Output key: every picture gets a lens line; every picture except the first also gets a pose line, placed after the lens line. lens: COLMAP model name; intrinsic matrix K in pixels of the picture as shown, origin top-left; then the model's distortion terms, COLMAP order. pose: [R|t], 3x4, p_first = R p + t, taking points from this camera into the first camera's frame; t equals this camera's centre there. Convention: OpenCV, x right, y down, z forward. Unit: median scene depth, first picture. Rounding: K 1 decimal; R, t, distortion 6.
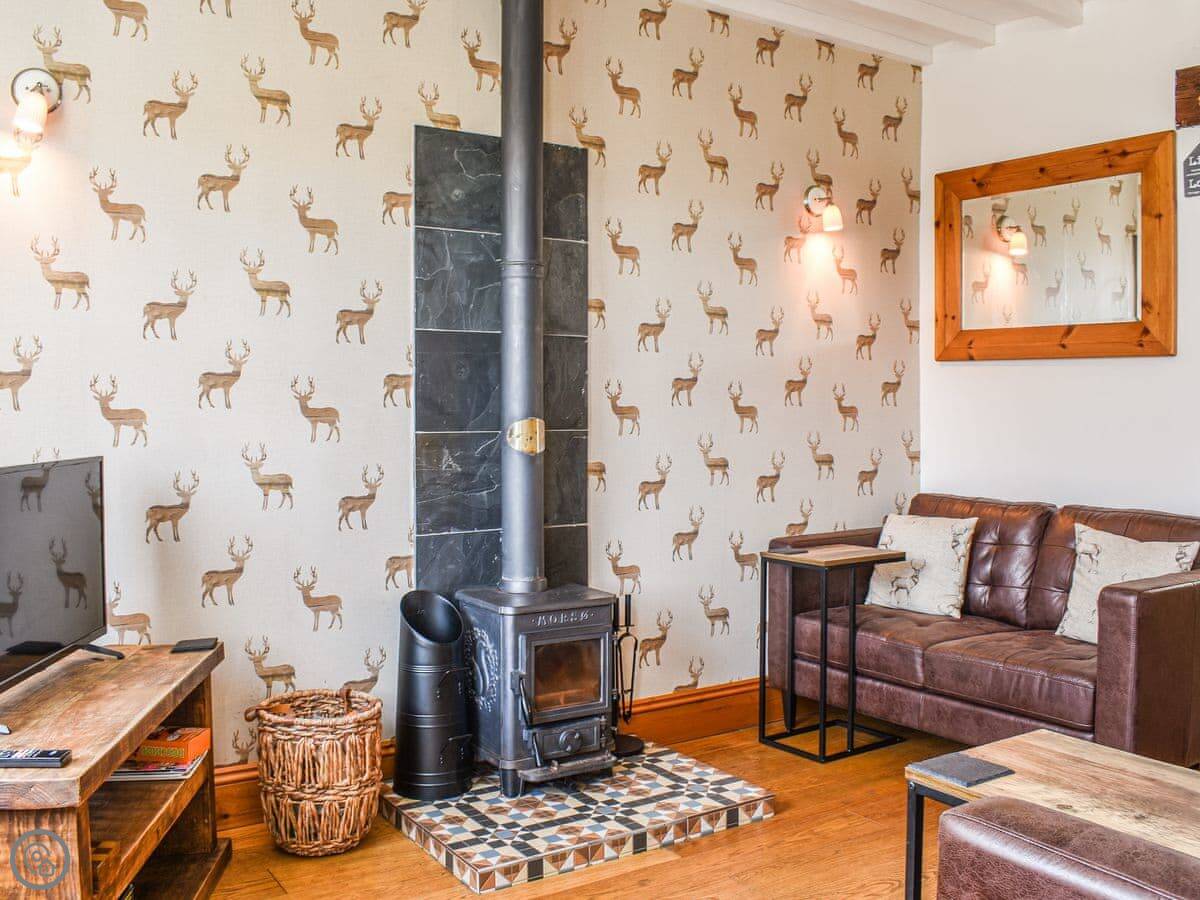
lens RADIAL K [[1119.6, 0, 600.0], [0, 1119.6, 450.0], [0, 0, 1]] dist [-0.141454, 0.000228]
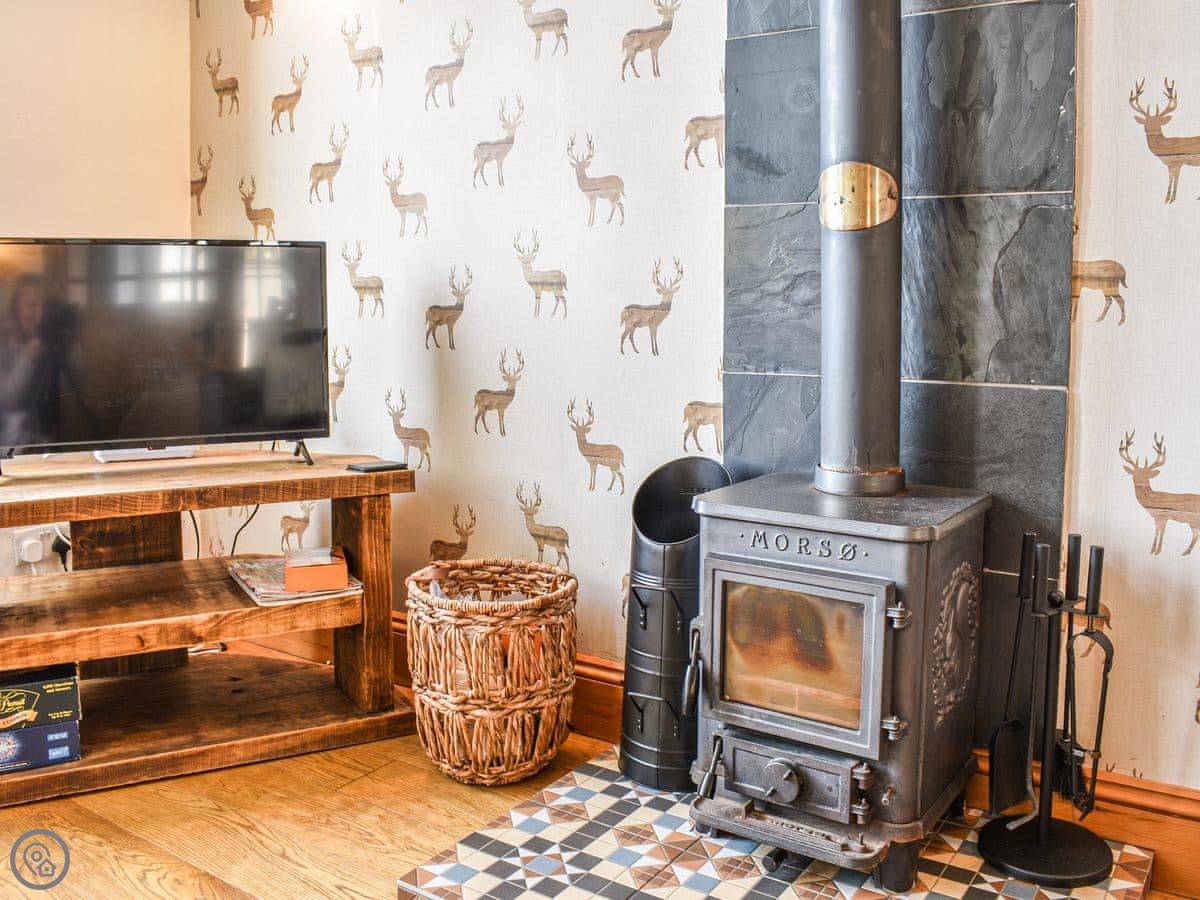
lens RADIAL K [[1062.0, 0, 600.9], [0, 1062.0, 415.4], [0, 0, 1]] dist [-0.100476, 0.008379]
pose [[0.373292, 0.100145, -0.922293, 0.384335], [-0.037754, 0.994973, 0.092755, 0.050895], [0.926945, 0.000196, 0.375196, 0.751945]]
